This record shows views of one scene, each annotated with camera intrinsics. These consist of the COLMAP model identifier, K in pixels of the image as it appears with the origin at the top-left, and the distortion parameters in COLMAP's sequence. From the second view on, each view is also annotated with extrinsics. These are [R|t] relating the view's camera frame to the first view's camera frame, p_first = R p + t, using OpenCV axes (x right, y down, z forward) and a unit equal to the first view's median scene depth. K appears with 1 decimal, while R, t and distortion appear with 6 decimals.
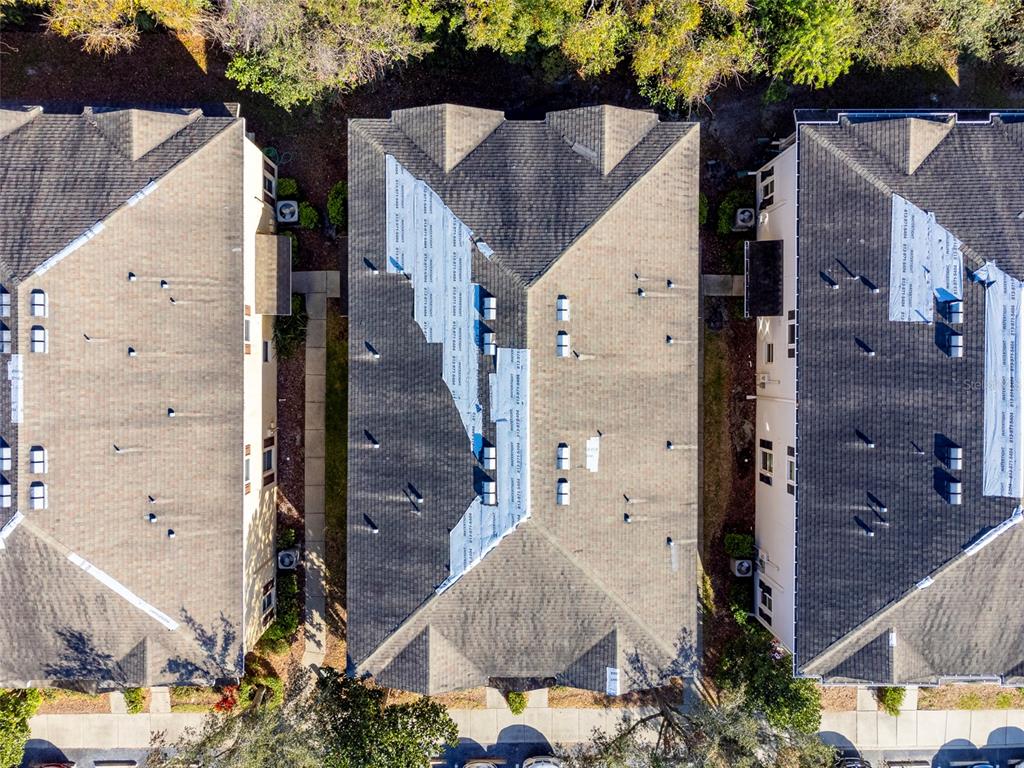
lens RADIAL K [[738.0, 0, 523.6], [0, 738.0, 387.9], [0, 0, 1]] dist [0.010846, 0.003664]
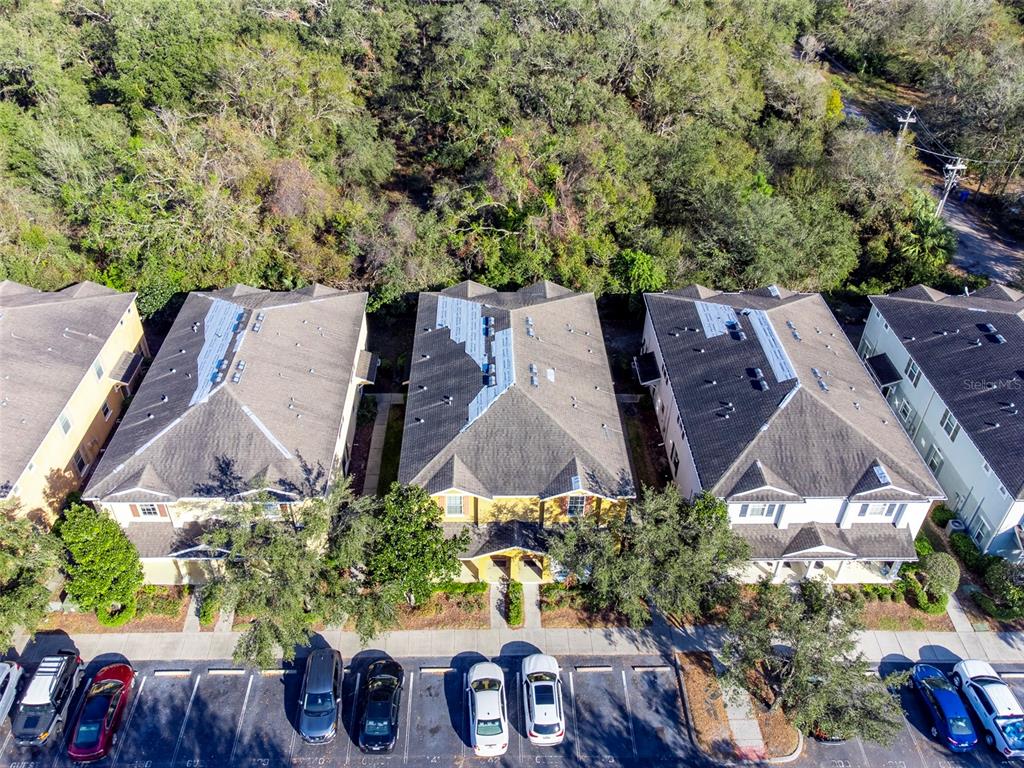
lens RADIAL K [[738.0, 0, 523.6], [0, 738.0, 387.9], [0, 0, 1]] dist [0.010846, 0.003664]
pose [[0.998945, -0.035835, 0.028708, -0.021368], [0.045090, 0.647497, -0.760733, 1.403131], [0.008673, 0.761225, 0.648430, -0.106910]]
